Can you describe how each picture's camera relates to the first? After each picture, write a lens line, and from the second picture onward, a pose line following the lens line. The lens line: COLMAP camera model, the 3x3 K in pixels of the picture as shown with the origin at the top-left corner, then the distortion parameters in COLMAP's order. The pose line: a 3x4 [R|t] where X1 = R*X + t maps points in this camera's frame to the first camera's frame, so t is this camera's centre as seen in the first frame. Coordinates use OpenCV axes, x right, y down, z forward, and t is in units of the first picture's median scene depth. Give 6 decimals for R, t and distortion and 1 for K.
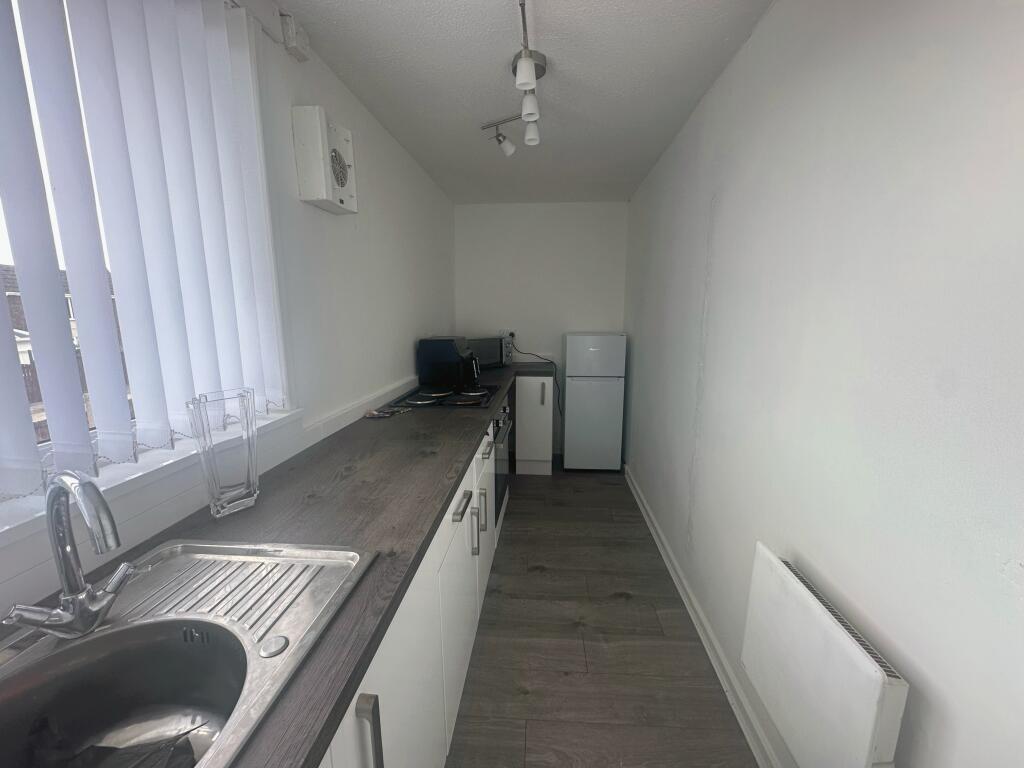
lens RADIAL K [[415.2, 0, 508.8], [0, 415.2, 386.8], [0, 0, 1]] dist [-0.010945, -0.000382]
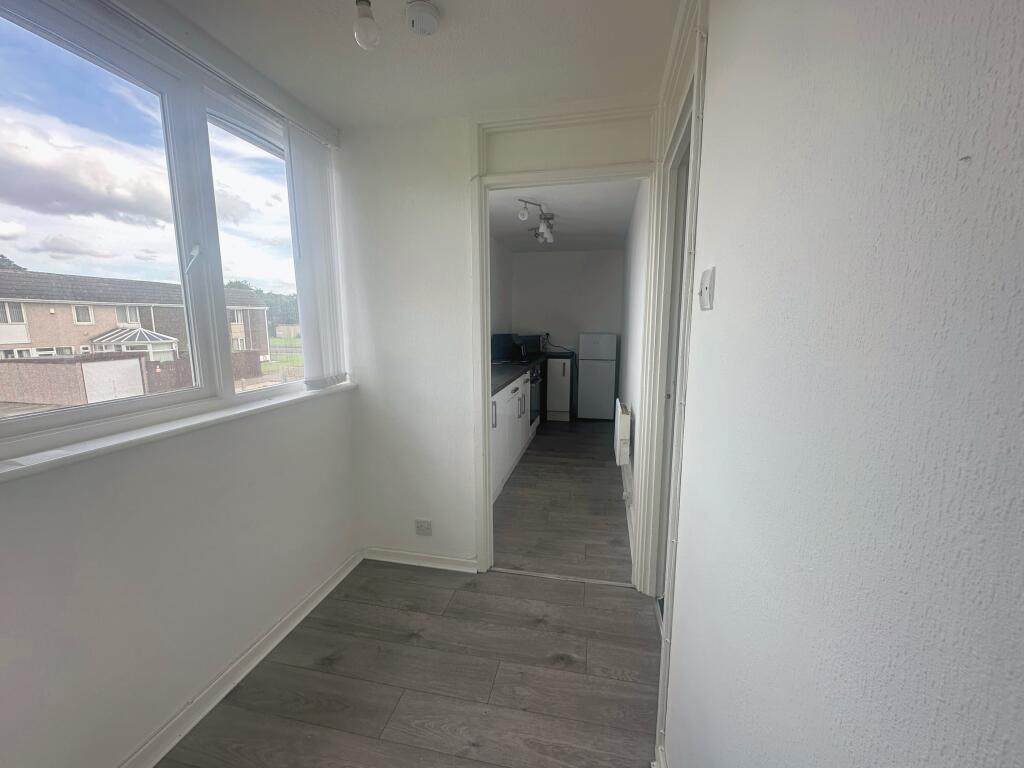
lens RADIAL K [[415.2, 0, 514.8], [0, 415.2, 383.6], [0, 0, 1]] dist [-0.010945, -0.000382]
pose [[0.993301, 0.021541, -0.113533, 0.076134], [-0.025214, 0.999201, -0.031012, 0.129109], [0.112775, 0.033667, 0.993050, -0.654354]]
